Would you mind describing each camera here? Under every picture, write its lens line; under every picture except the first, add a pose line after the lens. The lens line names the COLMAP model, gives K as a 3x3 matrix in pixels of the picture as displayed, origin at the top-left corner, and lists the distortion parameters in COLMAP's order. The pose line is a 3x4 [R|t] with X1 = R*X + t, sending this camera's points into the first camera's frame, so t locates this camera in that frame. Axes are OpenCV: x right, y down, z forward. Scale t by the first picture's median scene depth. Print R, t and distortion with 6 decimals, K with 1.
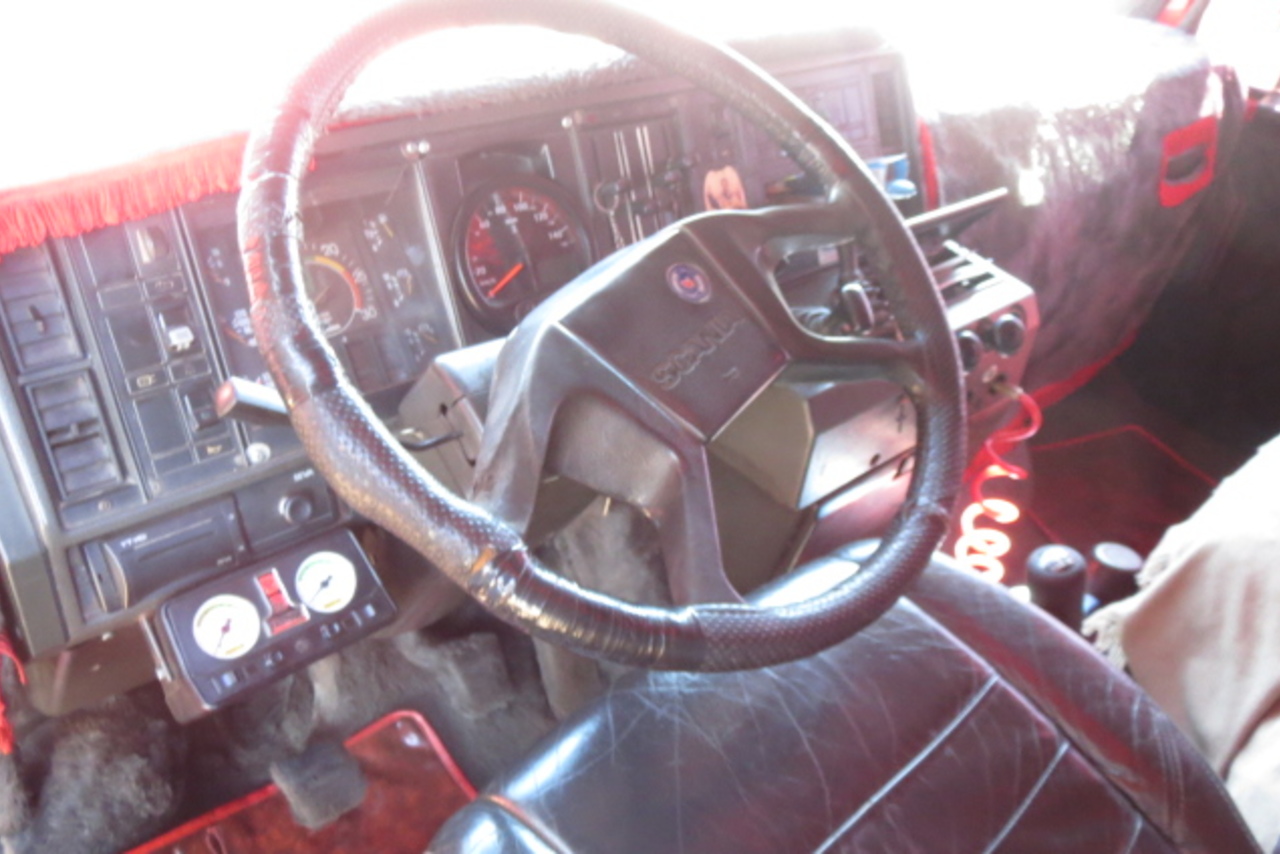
lens RADIAL K [[1086.2, 0, 634.2], [0, 1086.2, 438.0], [0, 0, 1]] dist [-0.029202, 0.007517]
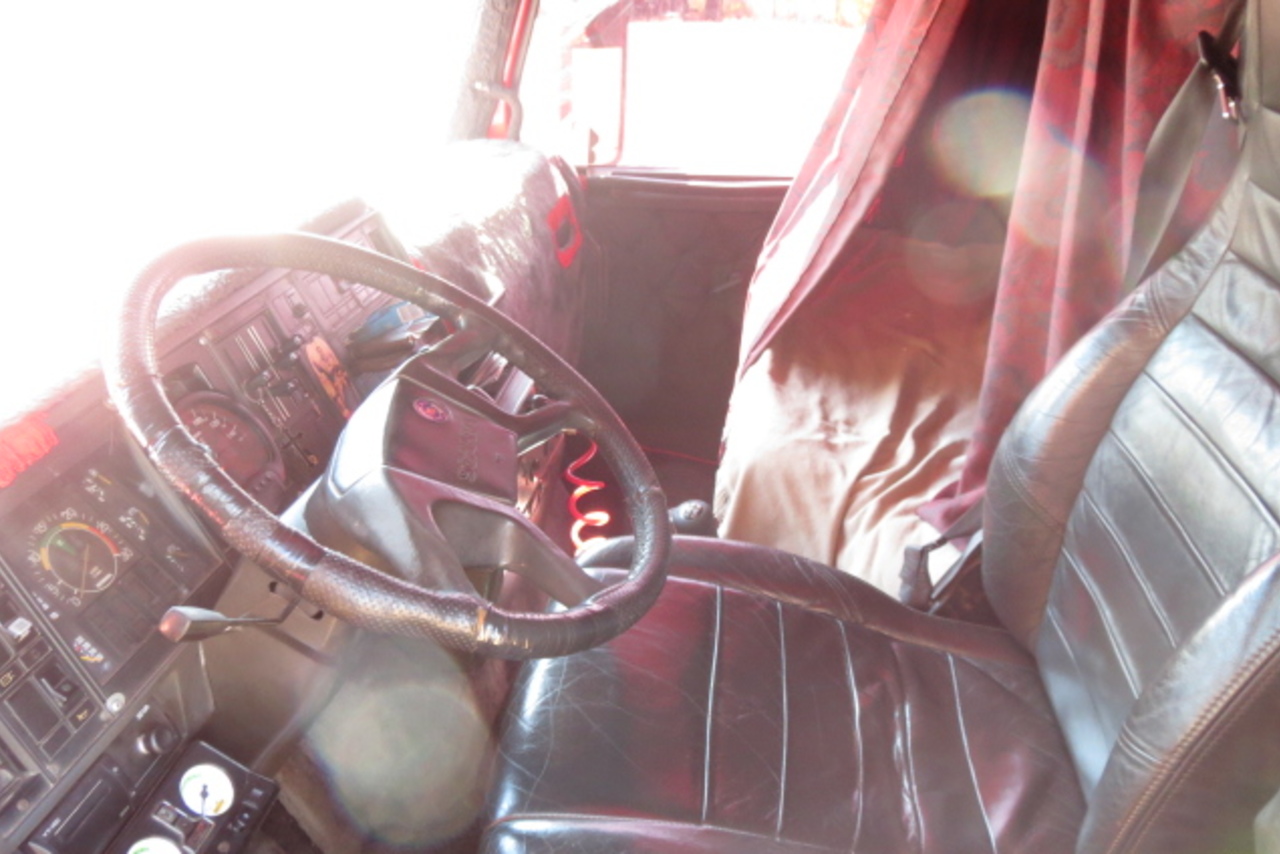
lens RADIAL K [[1096.8, 0, 640.0], [0, 1096.8, 427.0], [0, 0, 1]] dist [-0.020758, 0.002577]
pose [[0.769738, -0.357577, 0.528811, -0.376064], [0.420636, 0.907229, 0.001182, -0.014965], [-0.480175, 0.221527, 0.848739, -0.203393]]
